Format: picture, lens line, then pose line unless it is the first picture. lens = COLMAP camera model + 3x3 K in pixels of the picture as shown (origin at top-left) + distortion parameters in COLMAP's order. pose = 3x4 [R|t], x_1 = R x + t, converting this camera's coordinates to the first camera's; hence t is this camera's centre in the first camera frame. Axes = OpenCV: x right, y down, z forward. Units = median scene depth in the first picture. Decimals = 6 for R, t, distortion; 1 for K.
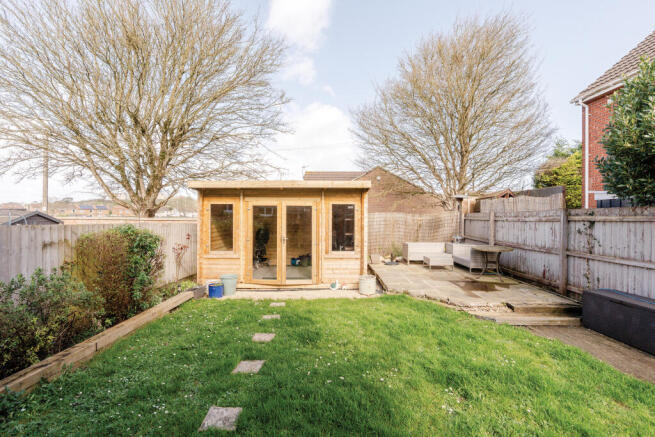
lens RADIAL K [[306.4, 0, 328.9], [0, 306.4, 214.4], [0, 0, 1]] dist [-0.002510, 0.000564]
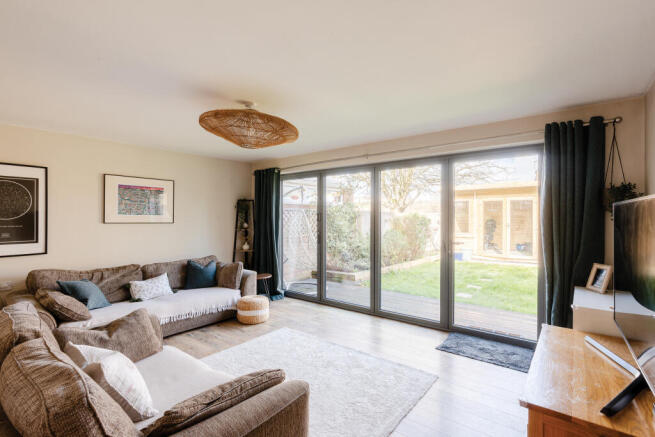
lens RADIAL K [[306.4, 0, 330.9], [0, 306.4, 216.9], [0, 0, 1]] dist [-0.002510, 0.000564]
pose [[0.774153, -0.000396, -0.632998, 0.106343], [0.006840, 0.999947, 0.007740, 0.027790], [0.632961, -0.010322, 0.774114, -0.564616]]
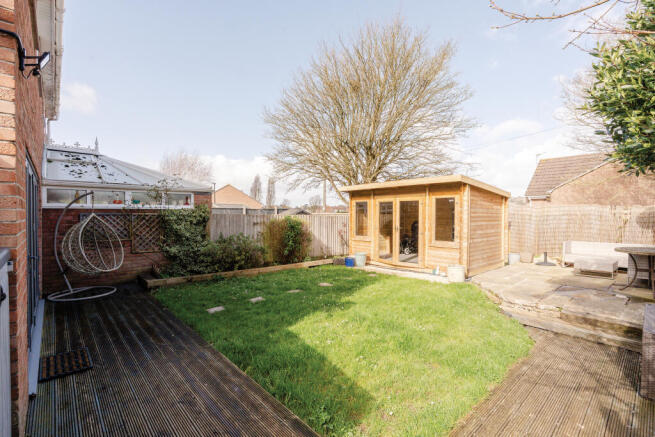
lens RADIAL K [[296.5, 0, 323.1], [0, 296.5, 219.6], [0, 0, 1]] dist [0.002818, 0.000265]
pose [[0.664387, 0.009784, -0.747324, 0.541708], [0.009162, 0.999733, 0.021234, 0.016719], [0.747332, -0.020954, 0.664120, -0.017390]]
